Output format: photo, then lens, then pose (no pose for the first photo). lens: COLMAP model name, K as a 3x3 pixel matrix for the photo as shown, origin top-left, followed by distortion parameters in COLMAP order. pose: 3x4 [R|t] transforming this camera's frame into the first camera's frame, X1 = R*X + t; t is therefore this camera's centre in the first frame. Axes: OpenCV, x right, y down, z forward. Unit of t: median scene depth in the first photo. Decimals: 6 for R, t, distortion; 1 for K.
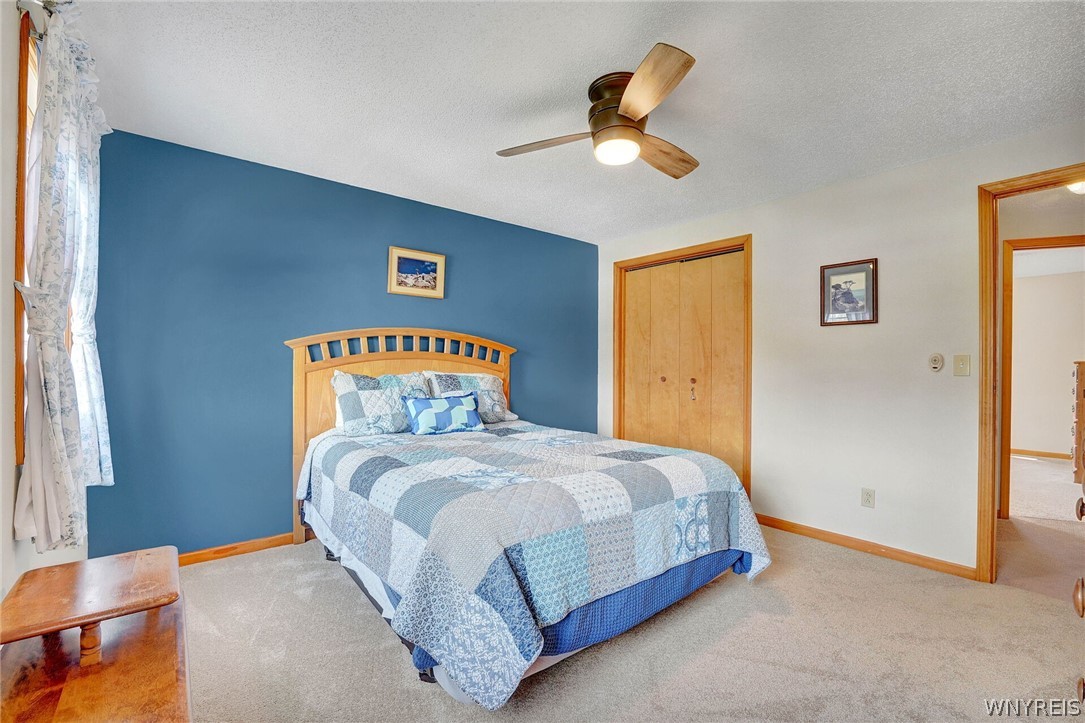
lens RADIAL K [[459.2, 0, 545.3], [0, 459.2, 370.4], [0, 0, 1]] dist [-0.015400, 0.000600]
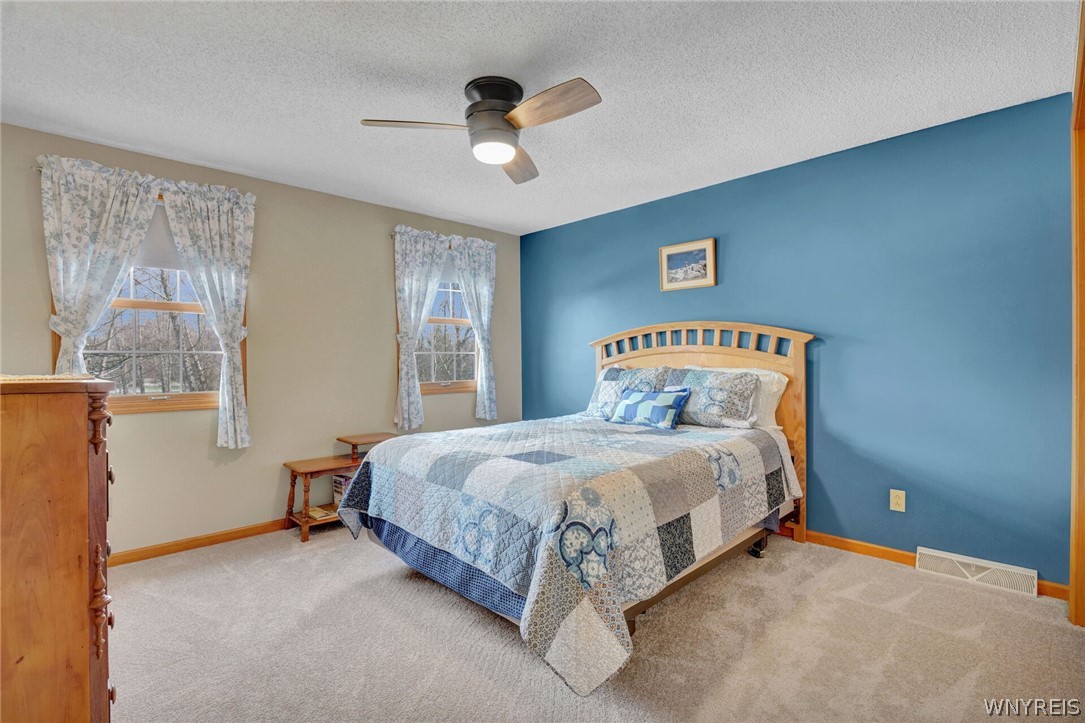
lens RADIAL K [[517.2, 0, 540.7], [0, 517.2, 354.6], [0, 0, 1]] dist [-0.003205, -0.001039]
pose [[0.081378, -0.016198, -0.996552, 0.805799], [-0.004156, 0.999854, -0.016591, -0.001458], [0.996675, 0.005492, 0.081299, 0.604952]]
